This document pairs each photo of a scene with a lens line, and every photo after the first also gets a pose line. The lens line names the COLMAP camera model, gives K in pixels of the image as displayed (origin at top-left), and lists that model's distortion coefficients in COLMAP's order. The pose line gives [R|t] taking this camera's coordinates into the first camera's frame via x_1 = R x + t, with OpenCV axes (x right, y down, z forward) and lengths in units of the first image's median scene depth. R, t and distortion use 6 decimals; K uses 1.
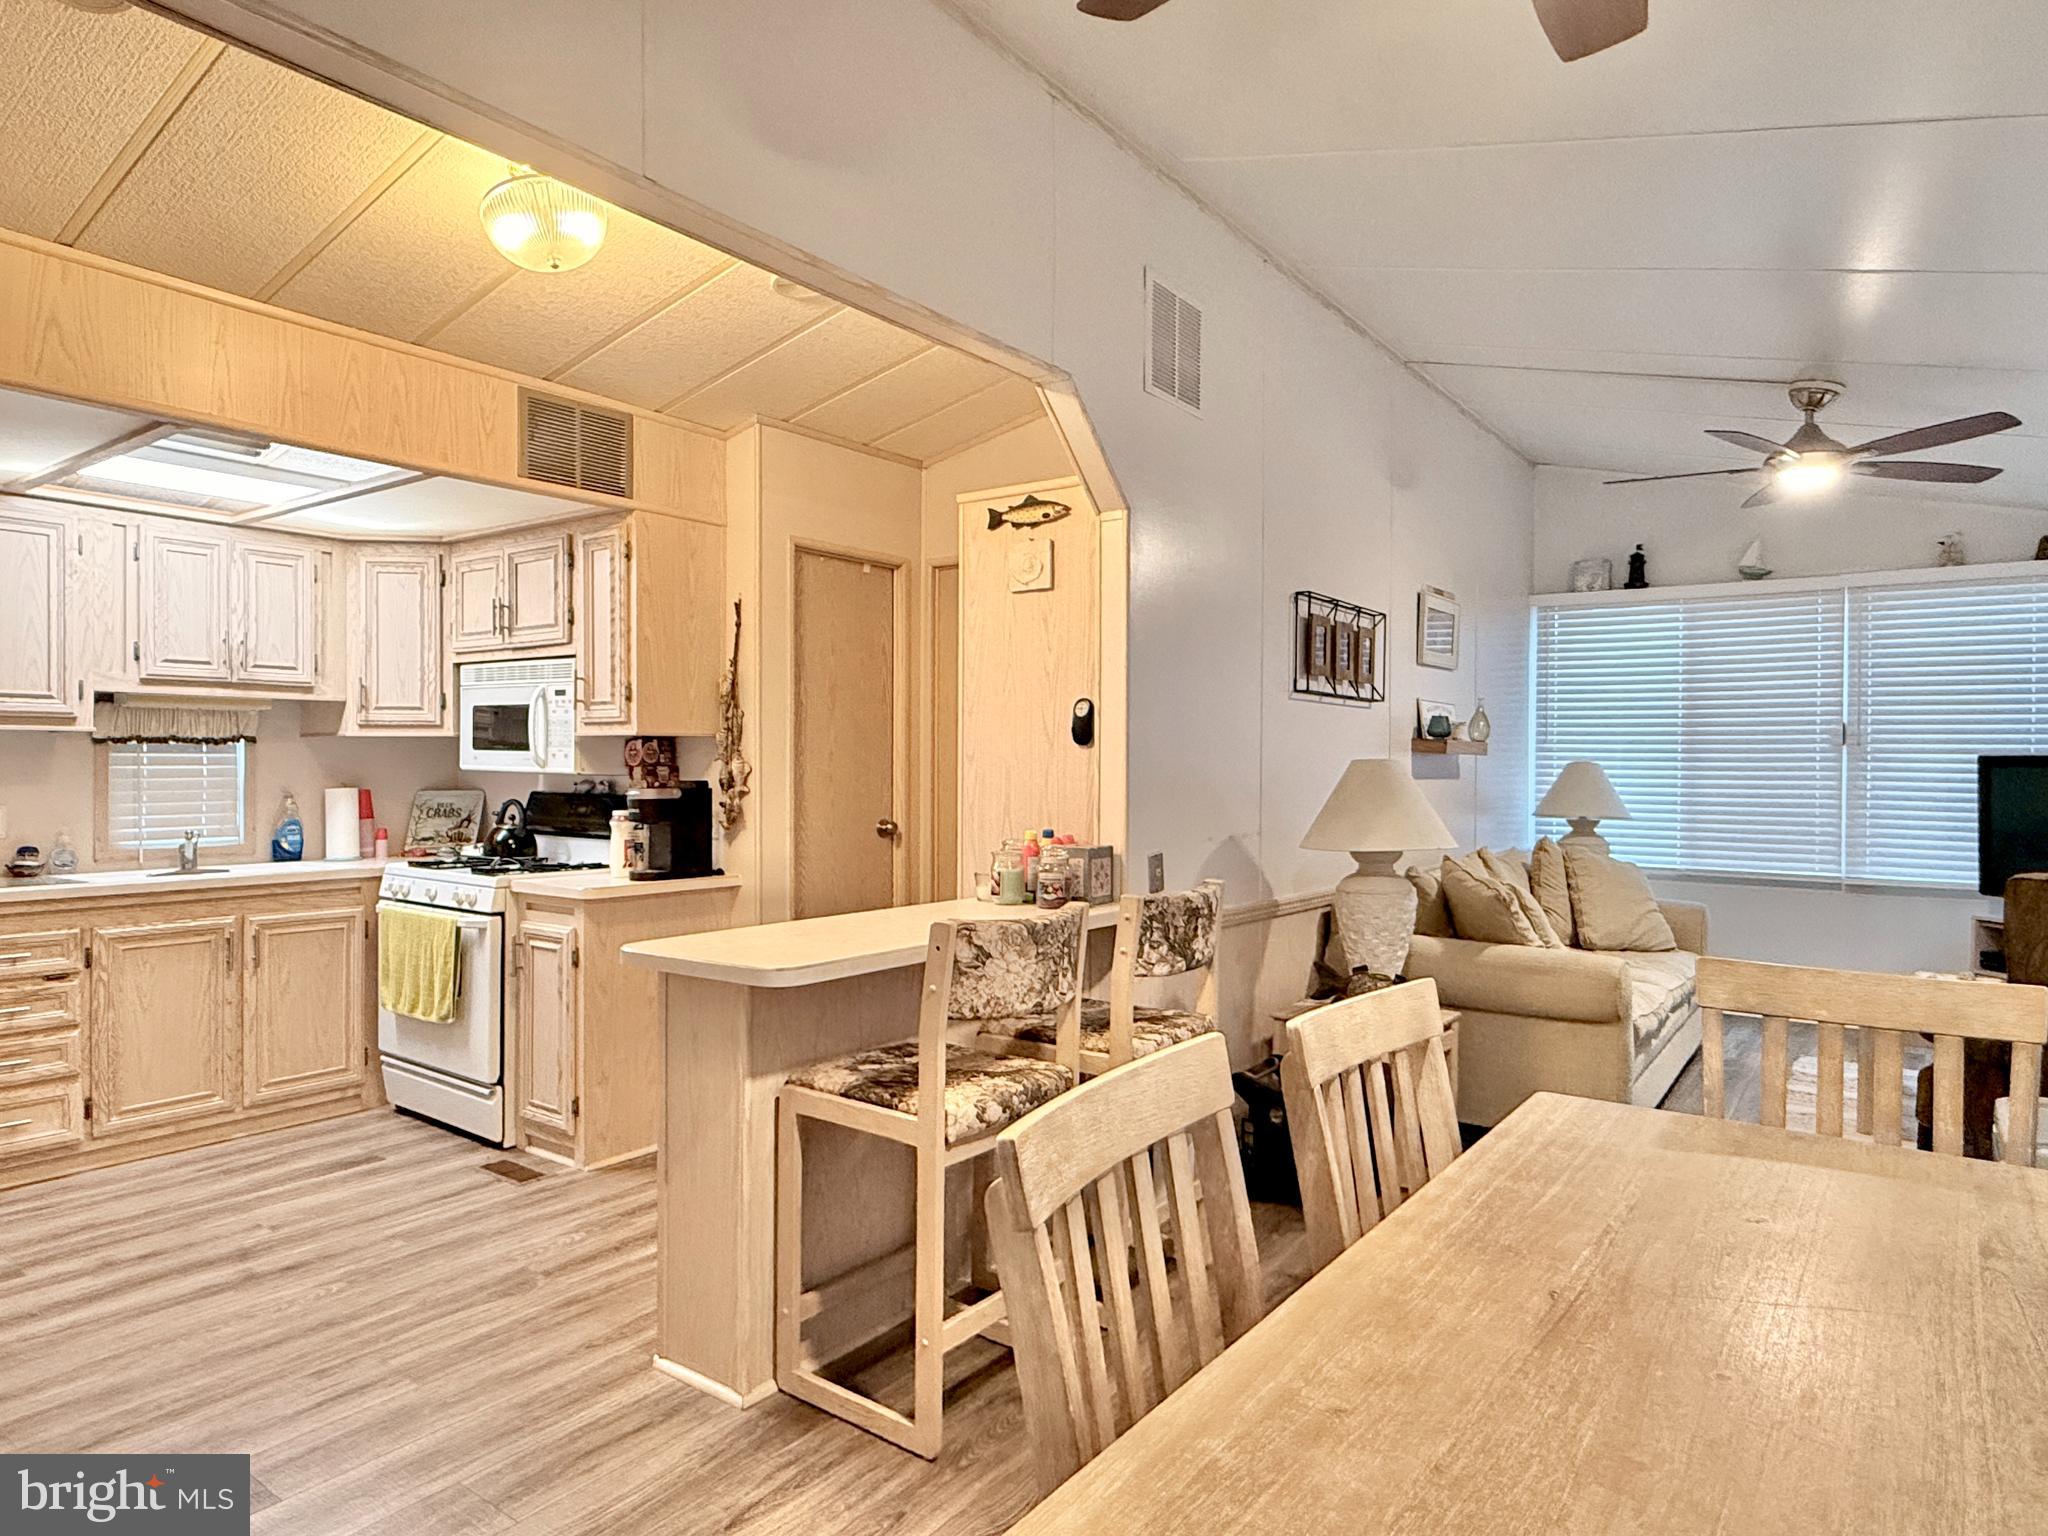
lens RADIAL K [[1221.0, 0, 1024.1], [0, 1221.0, 772.0], [0, 0, 1]] dist [-0.006325, 0.001471]
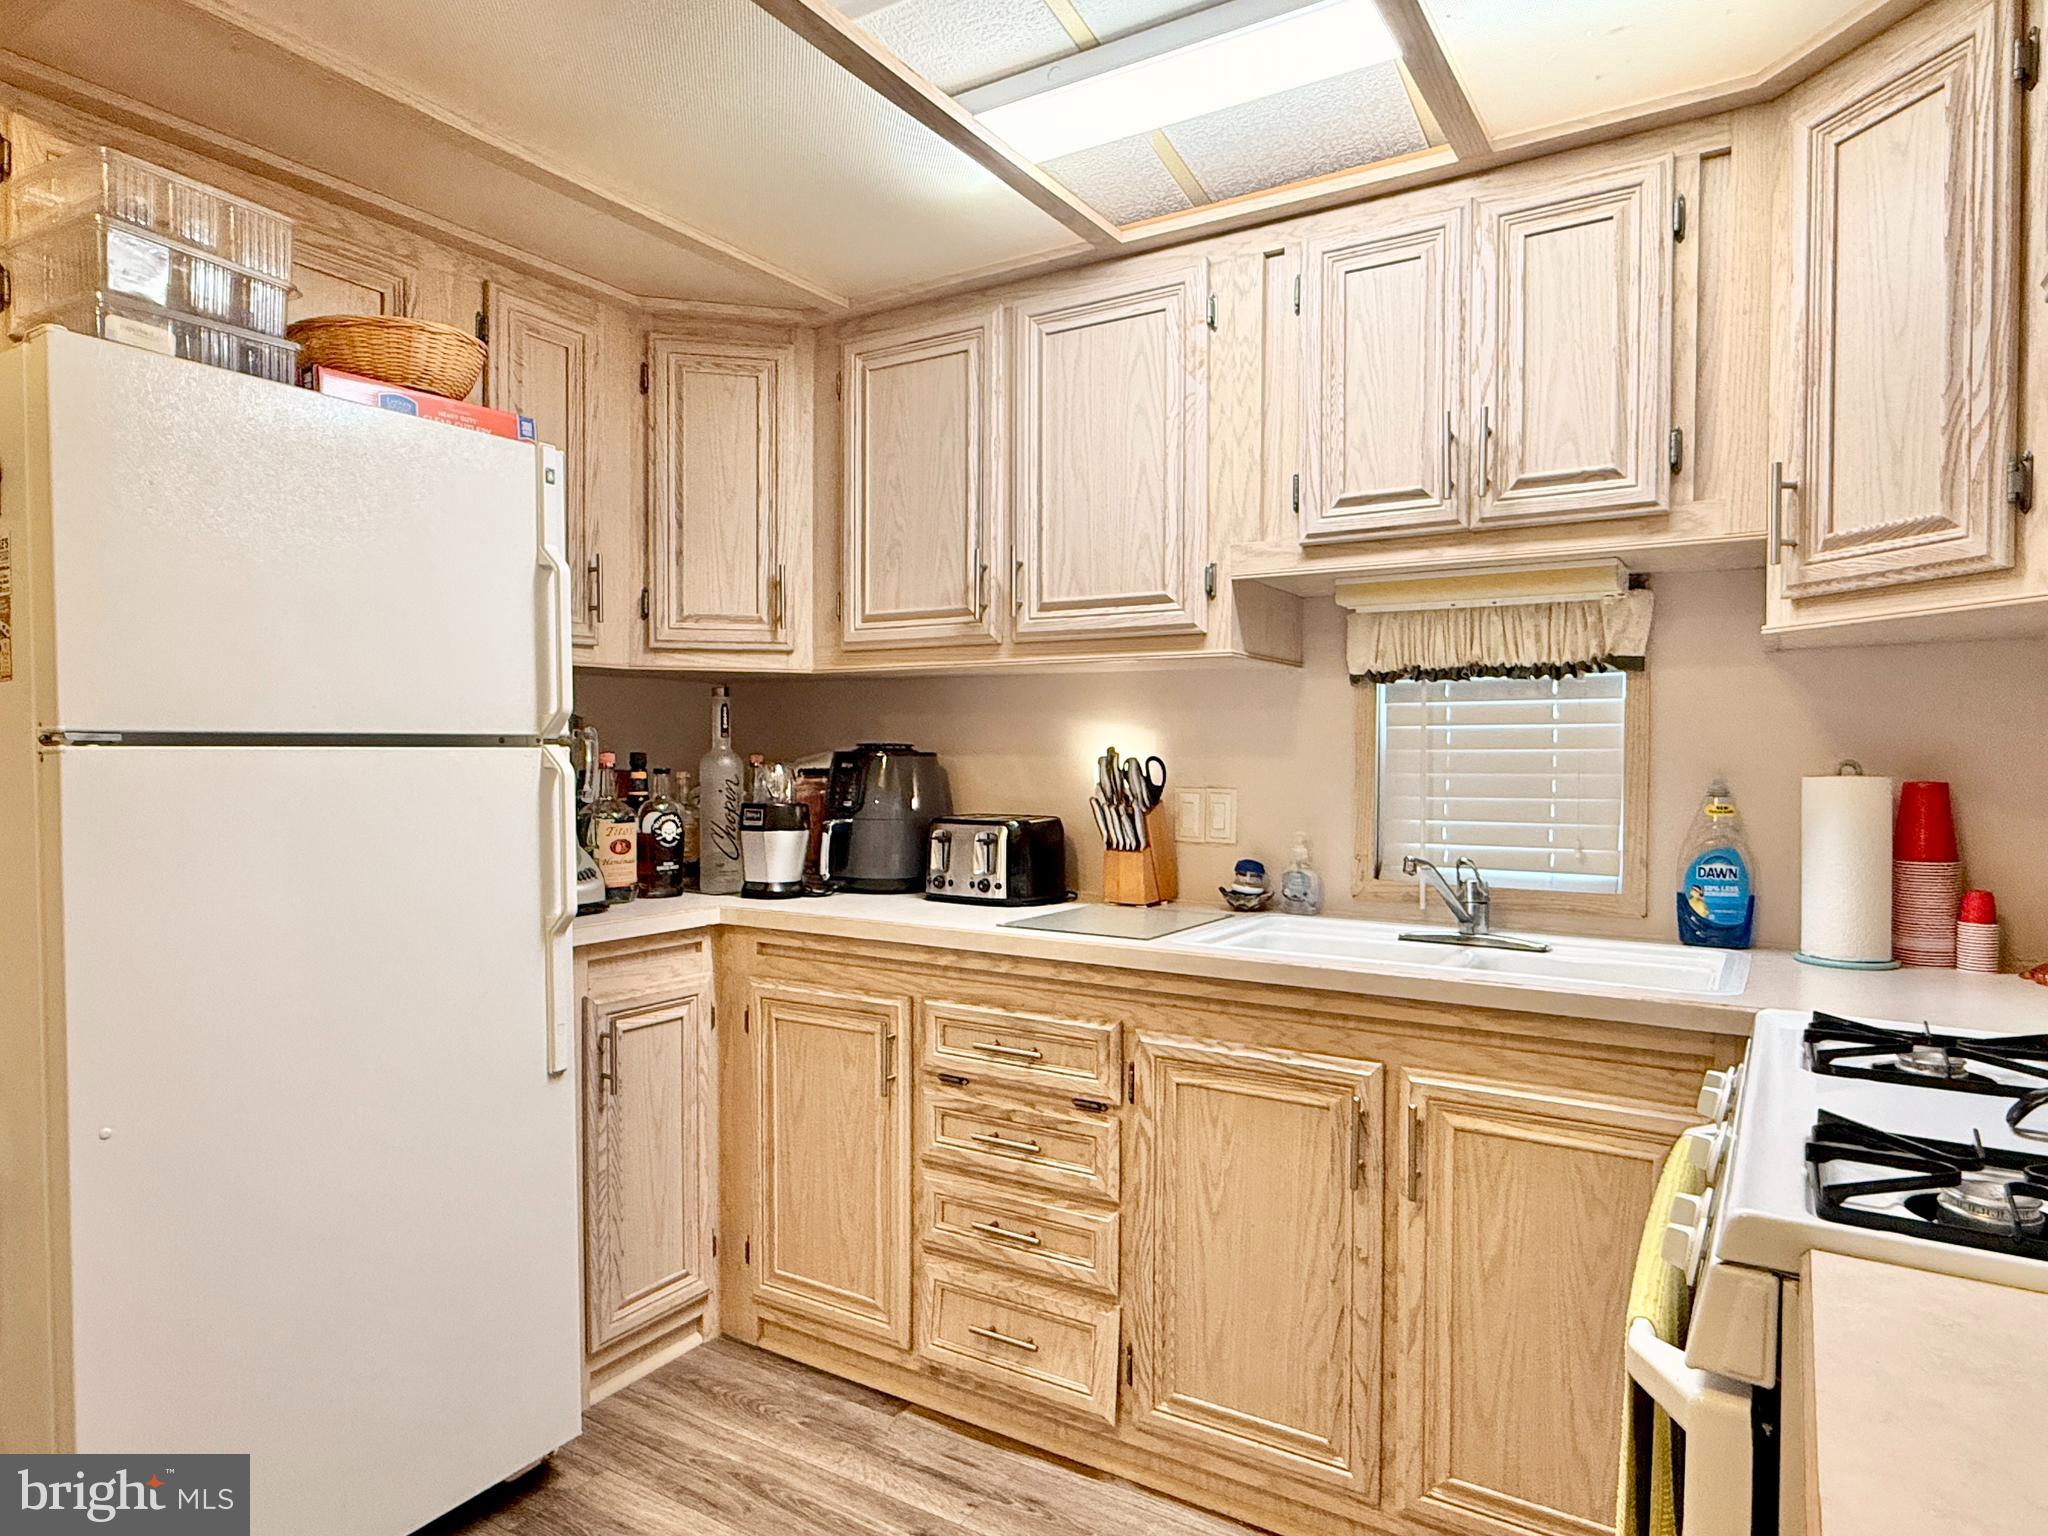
lens RADIAL K [[1221.0, 0, 1015.3], [0, 1221.0, 776.5], [0, 0, 1]] dist [-0.006325, 0.001471]
pose [[0.070344, 0.019120, -0.997340, -0.221995], [-0.008078, 0.999794, 0.018597, 0.009364], [0.997490, 0.006748, 0.070484, 0.815473]]
